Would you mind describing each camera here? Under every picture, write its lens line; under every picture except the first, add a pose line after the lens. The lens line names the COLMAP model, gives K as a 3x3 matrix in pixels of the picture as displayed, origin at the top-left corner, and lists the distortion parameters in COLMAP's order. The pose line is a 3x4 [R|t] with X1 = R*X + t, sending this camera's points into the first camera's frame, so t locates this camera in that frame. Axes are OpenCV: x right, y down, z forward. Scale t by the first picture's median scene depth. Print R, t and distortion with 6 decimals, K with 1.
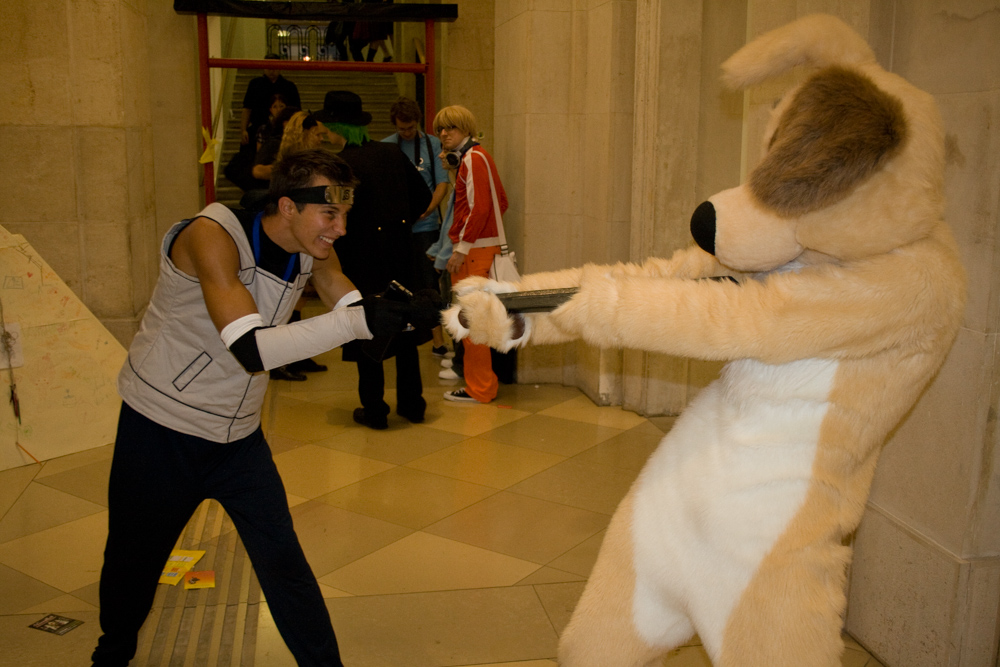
lens RADIAL K [[1102.8, 0, 501.6], [0, 1102.8, 349.6], [0, 0, 1]] dist [-0.021252, -0.016156]
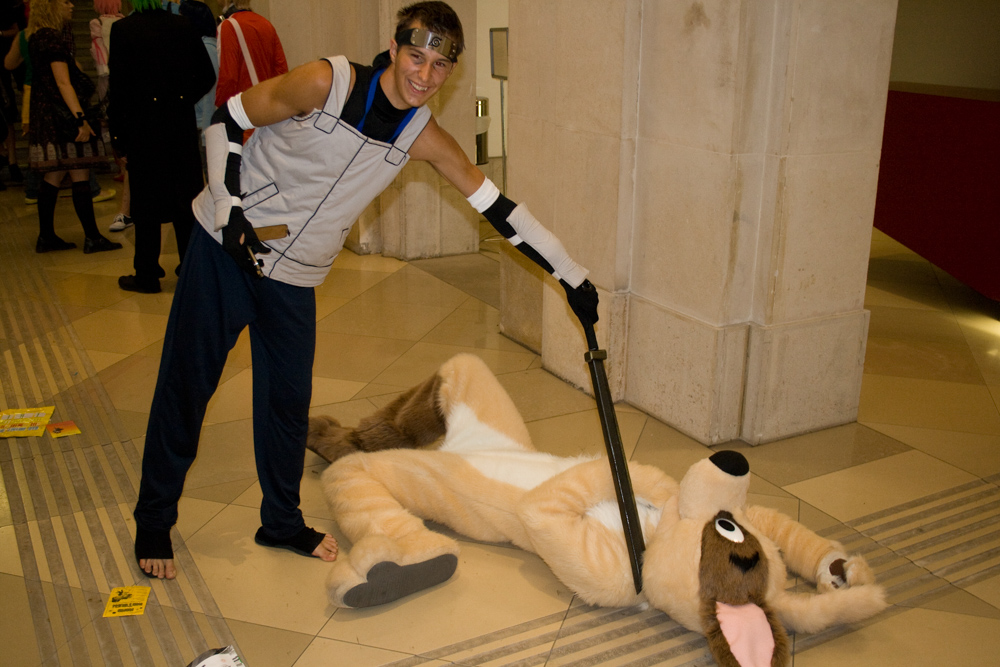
lens RADIAL K [[1113.4, 0, 500.0], [0, 1113.4, 333.5], [0, 0, 1]] dist [-0.006146, -0.026502]
pose [[0.956593, -0.097318, 0.274697, -0.176830], [0.067623, 0.990992, 0.115592, 0.020343], [-0.283472, -0.091999, 0.954557, -0.186650]]
